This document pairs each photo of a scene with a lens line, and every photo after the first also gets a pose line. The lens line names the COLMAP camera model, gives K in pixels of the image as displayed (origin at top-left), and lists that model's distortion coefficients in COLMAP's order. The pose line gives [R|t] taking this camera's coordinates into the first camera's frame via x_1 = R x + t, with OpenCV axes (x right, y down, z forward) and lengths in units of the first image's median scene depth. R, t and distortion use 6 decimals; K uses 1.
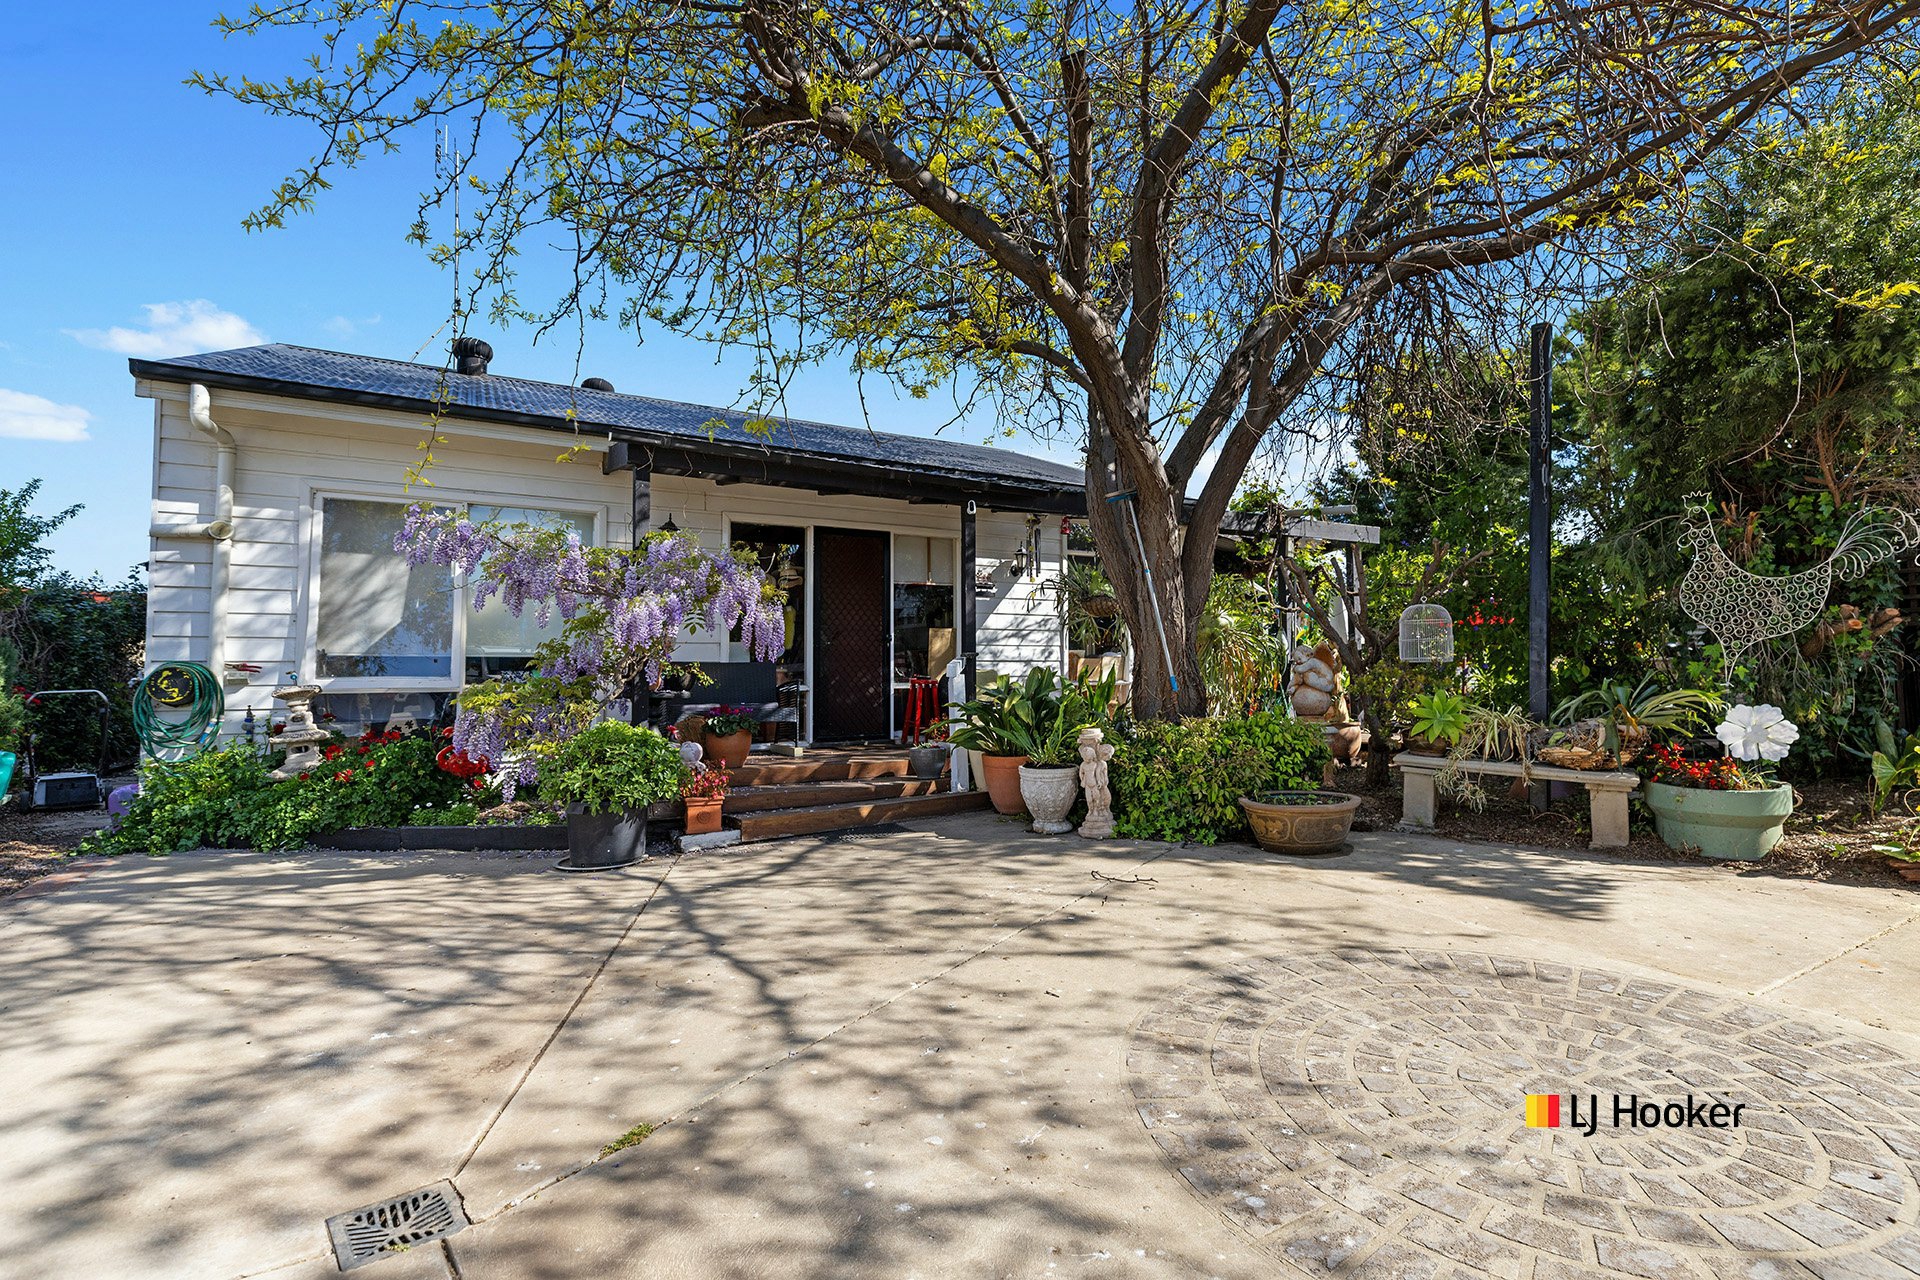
lens RADIAL K [[873.4, 0, 953.5], [0, 873.4, 623.7], [0, 0, 1]] dist [0.003586, 0.000838]
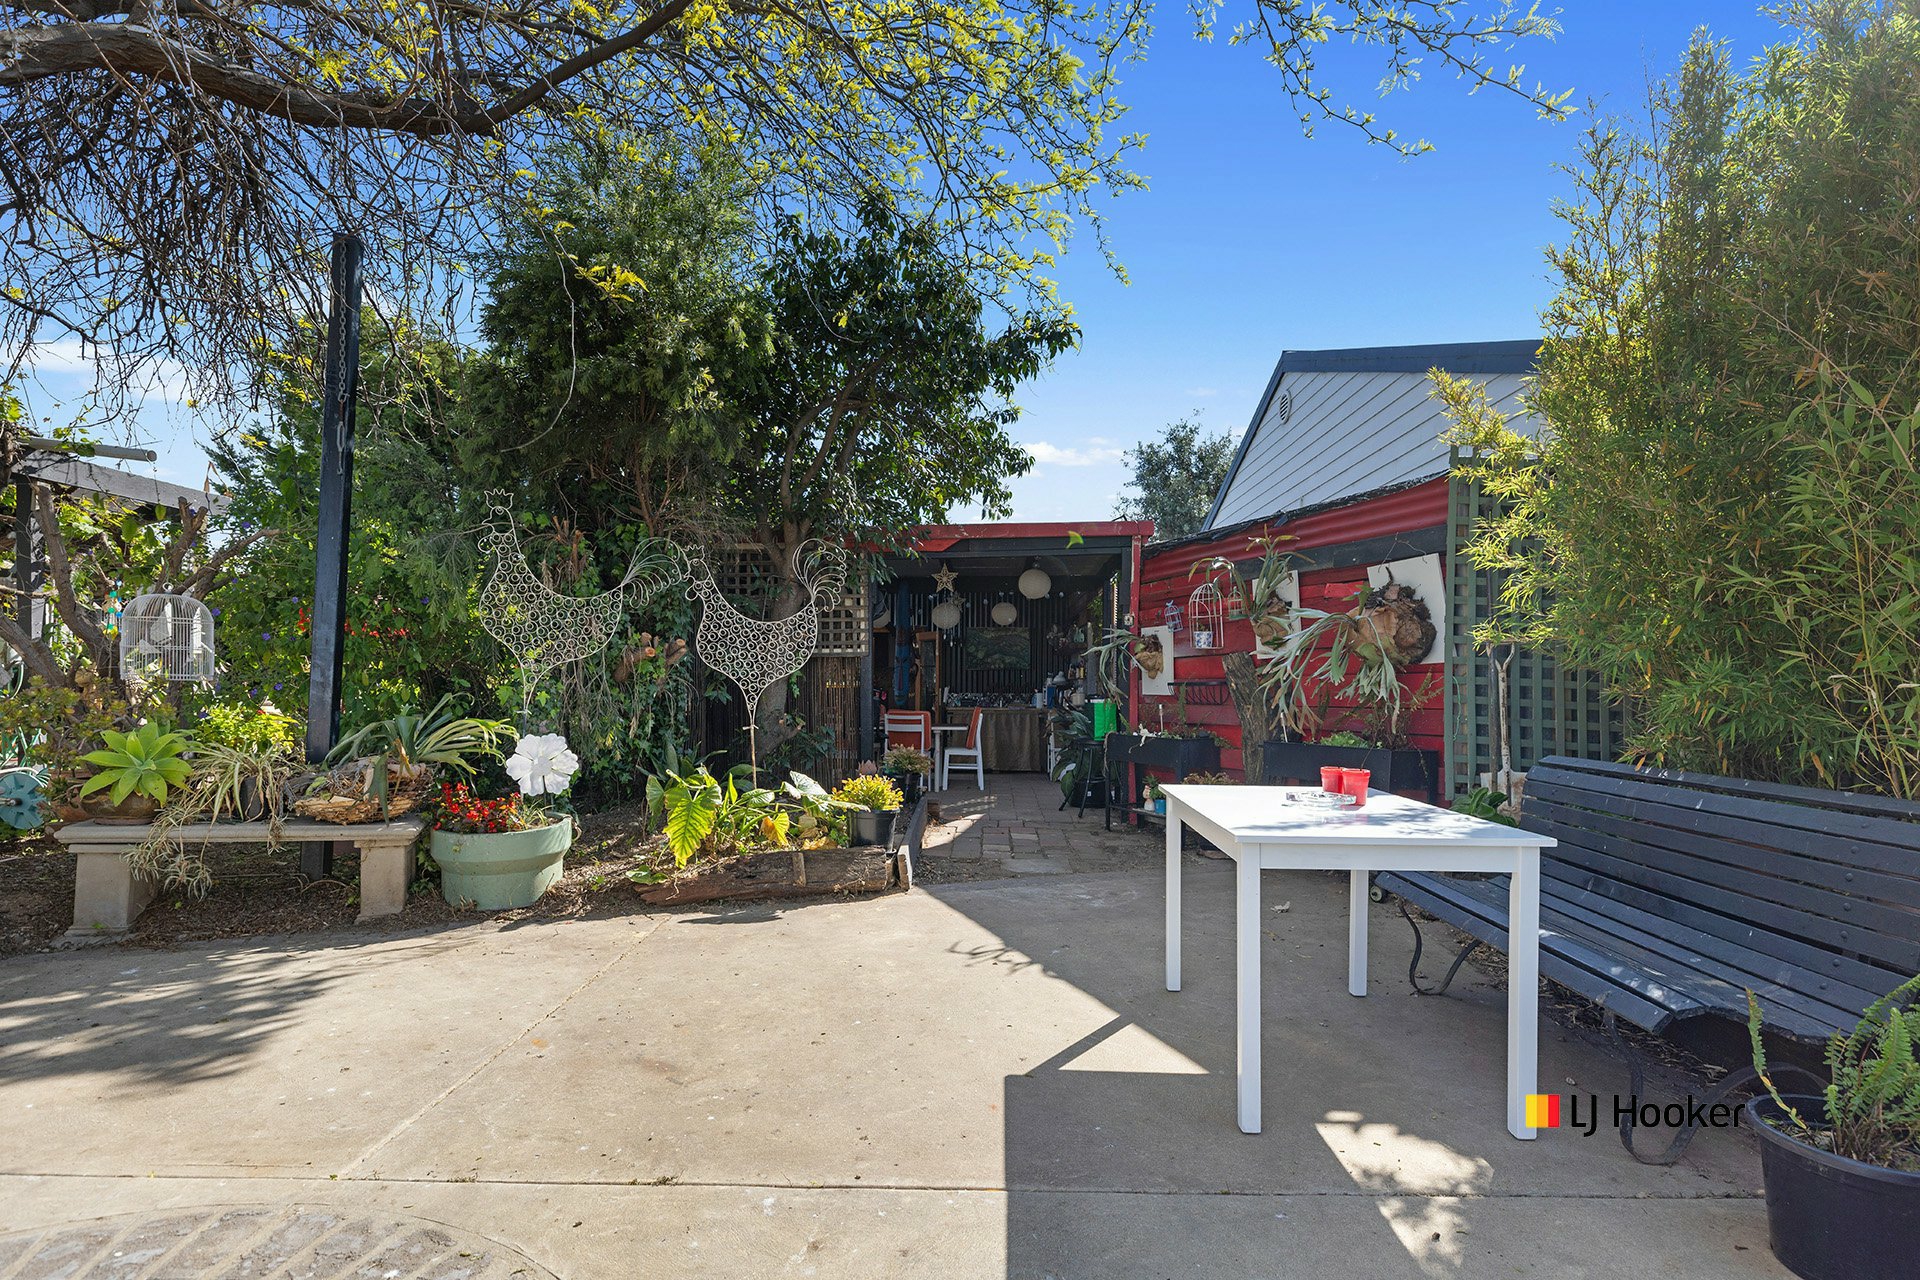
lens RADIAL K [[883.8, 0, 995.5], [0, 883.8, 667.4], [0, 0, 1]] dist [0.000746, -0.000121]
pose [[0.480289, 0.033913, 0.876454, 0.315533], [-0.057791, 0.998304, -0.006959, 0.002464], [-0.875204, -0.047309, 0.481435, 0.140953]]
